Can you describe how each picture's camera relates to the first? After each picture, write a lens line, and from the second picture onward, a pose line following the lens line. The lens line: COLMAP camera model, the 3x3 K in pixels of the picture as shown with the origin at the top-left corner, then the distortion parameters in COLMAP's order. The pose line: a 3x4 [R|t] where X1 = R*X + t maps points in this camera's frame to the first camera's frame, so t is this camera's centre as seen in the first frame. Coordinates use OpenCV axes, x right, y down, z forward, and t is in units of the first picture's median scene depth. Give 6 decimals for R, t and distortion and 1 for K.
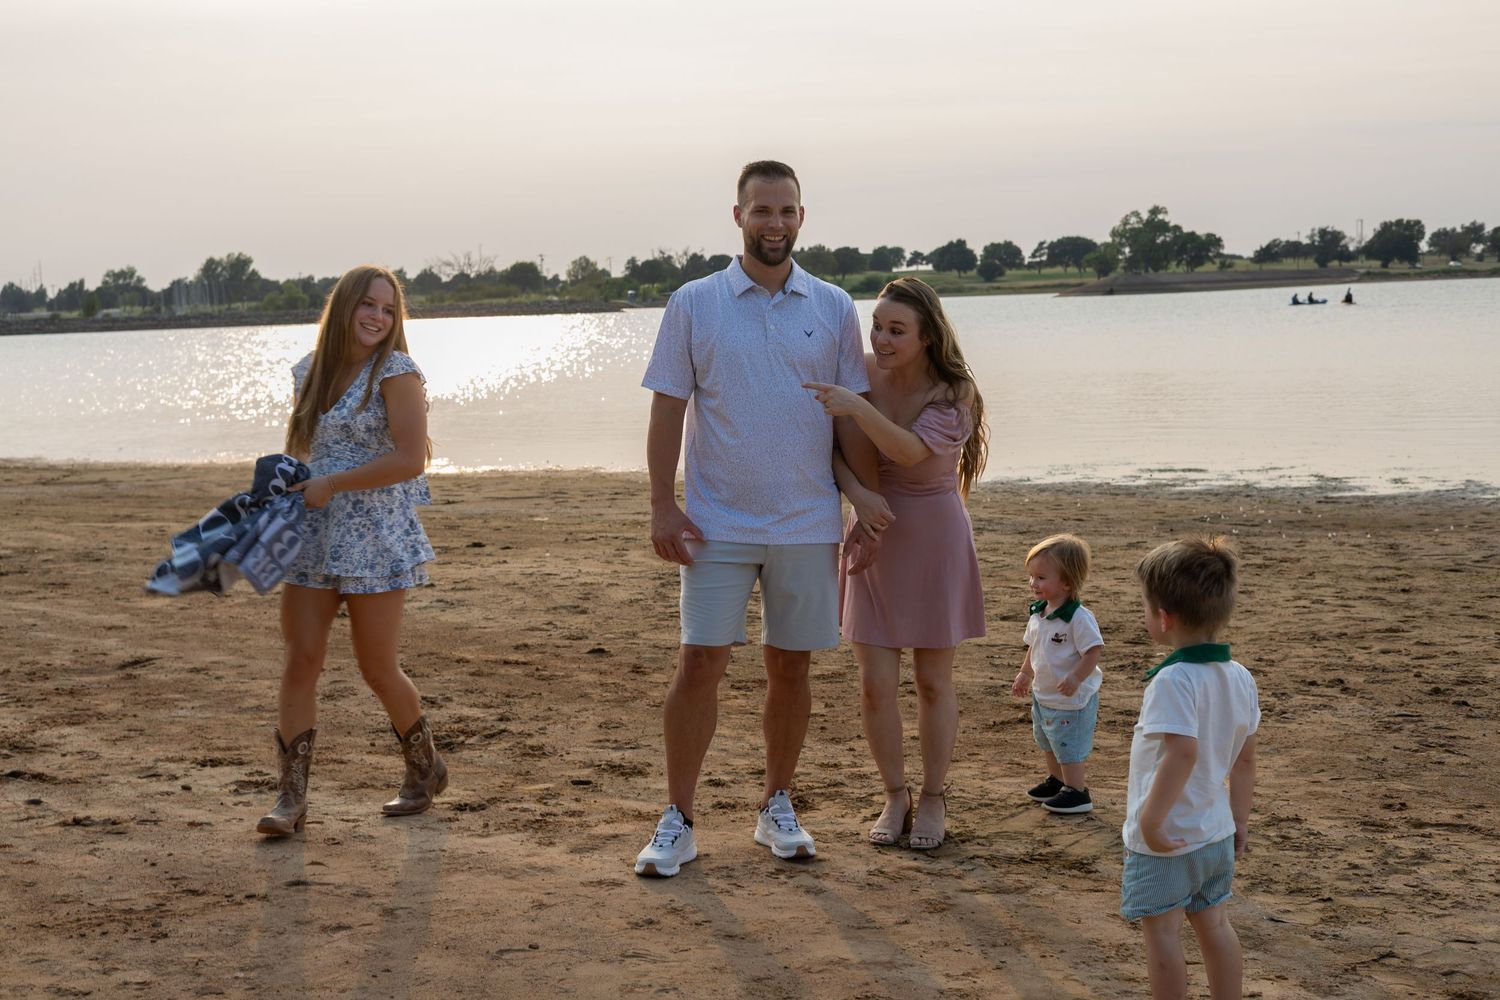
lens RADIAL K [[2110.9, 0, 750.0], [0, 2110.9, 500.0], [0, 0, 1]] dist [0.012325, 0.058460]
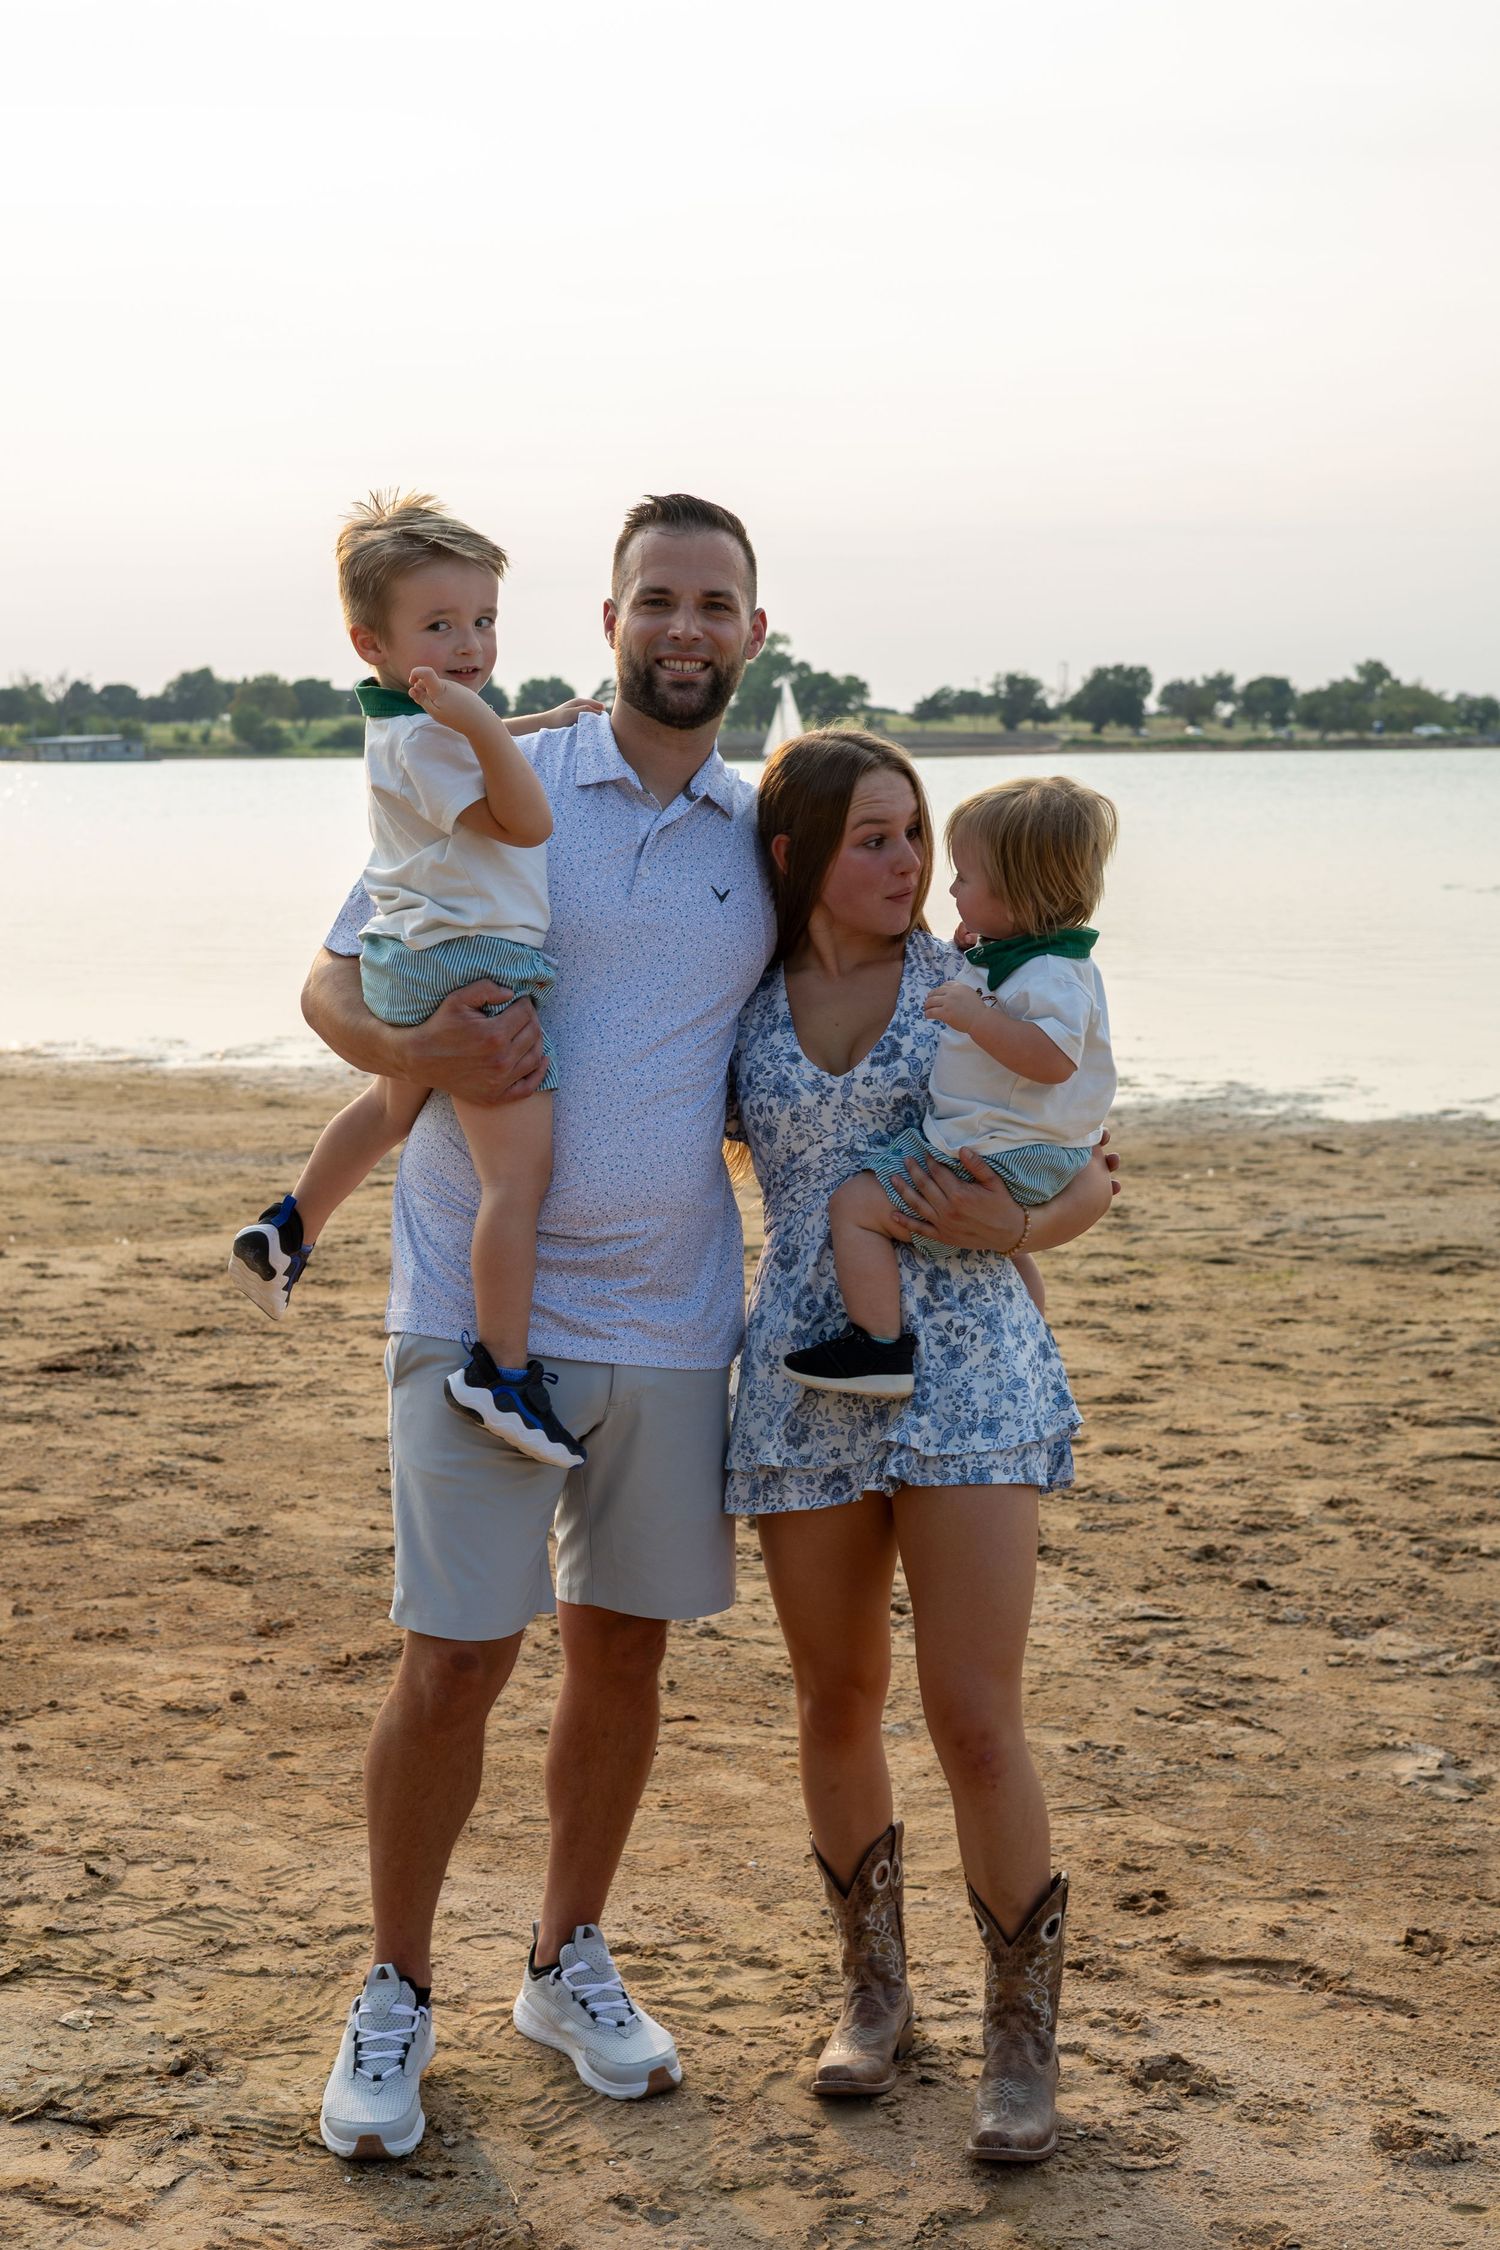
lens RADIAL K [[3166.4, 0, 750.0], [0, 3166.4, 1125.0], [0, 0, 1]] dist [0.012325, 0.058460]
pose [[0.983130, 0.006319, 0.182801, 0.064534], [-0.009873, 0.999779, 0.018535, -0.028509], [-0.182644, -0.020027, 0.982975, 0.237184]]
